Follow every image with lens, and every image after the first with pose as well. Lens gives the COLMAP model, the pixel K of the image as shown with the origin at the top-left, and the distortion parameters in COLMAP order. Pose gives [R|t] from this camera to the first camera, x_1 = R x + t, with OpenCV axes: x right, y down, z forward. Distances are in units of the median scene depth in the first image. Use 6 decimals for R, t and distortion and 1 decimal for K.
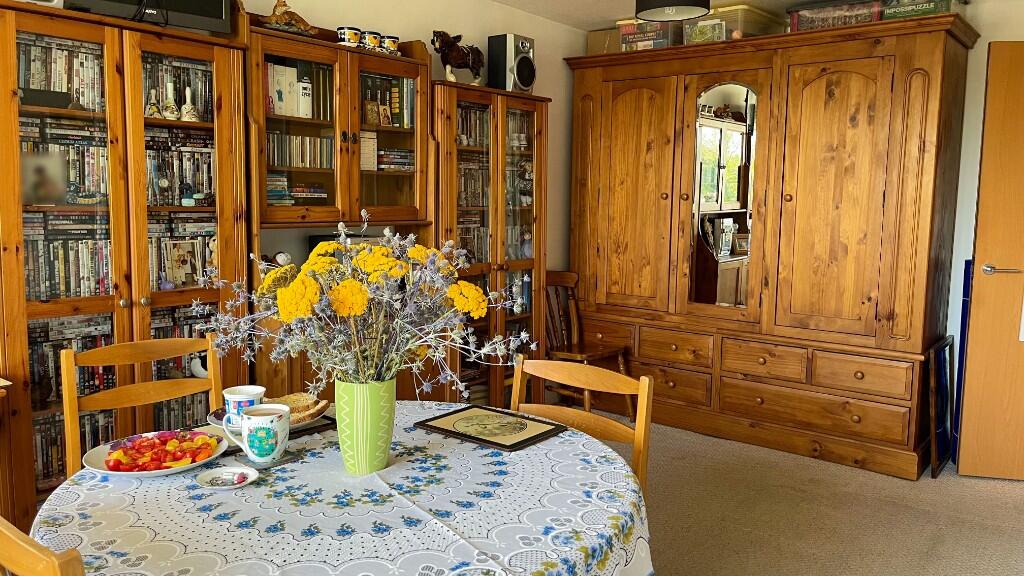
lens RADIAL K [[782.7, 0, 510.9], [0, 782.7, 274.1], [0, 0, 1]] dist [0.090637, -0.112096]
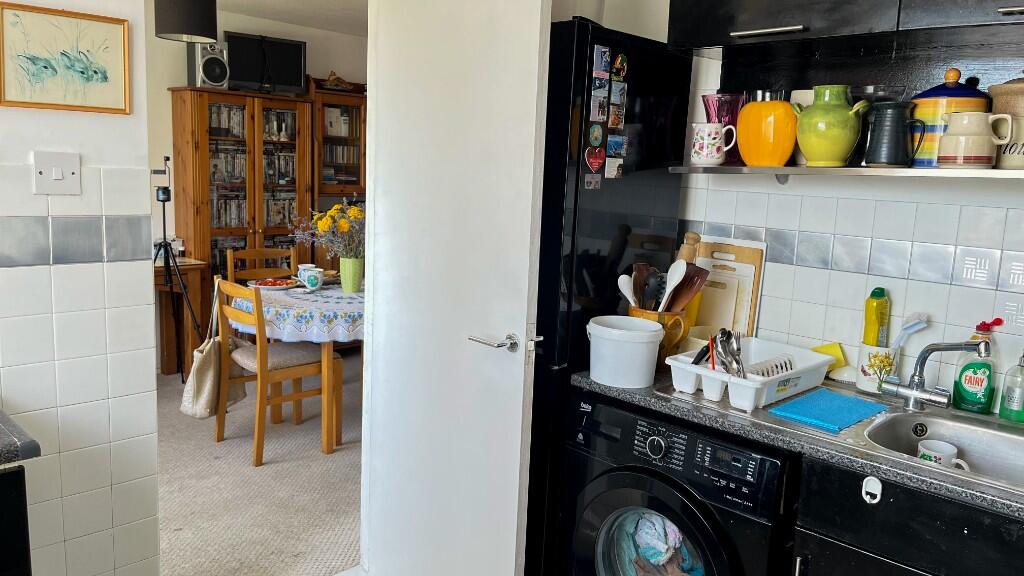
lens RADIAL K [[793.0, 0, 512.0], [0, 793.0, 288.0], [0, 0, 1]] dist [0.094617, -0.115651]
pose [[0.995323, 0.042667, -0.086675, 0.345336], [-0.037876, 0.997702, 0.056179, 0.038714], [0.088873, -0.052634, 0.994651, -0.944028]]
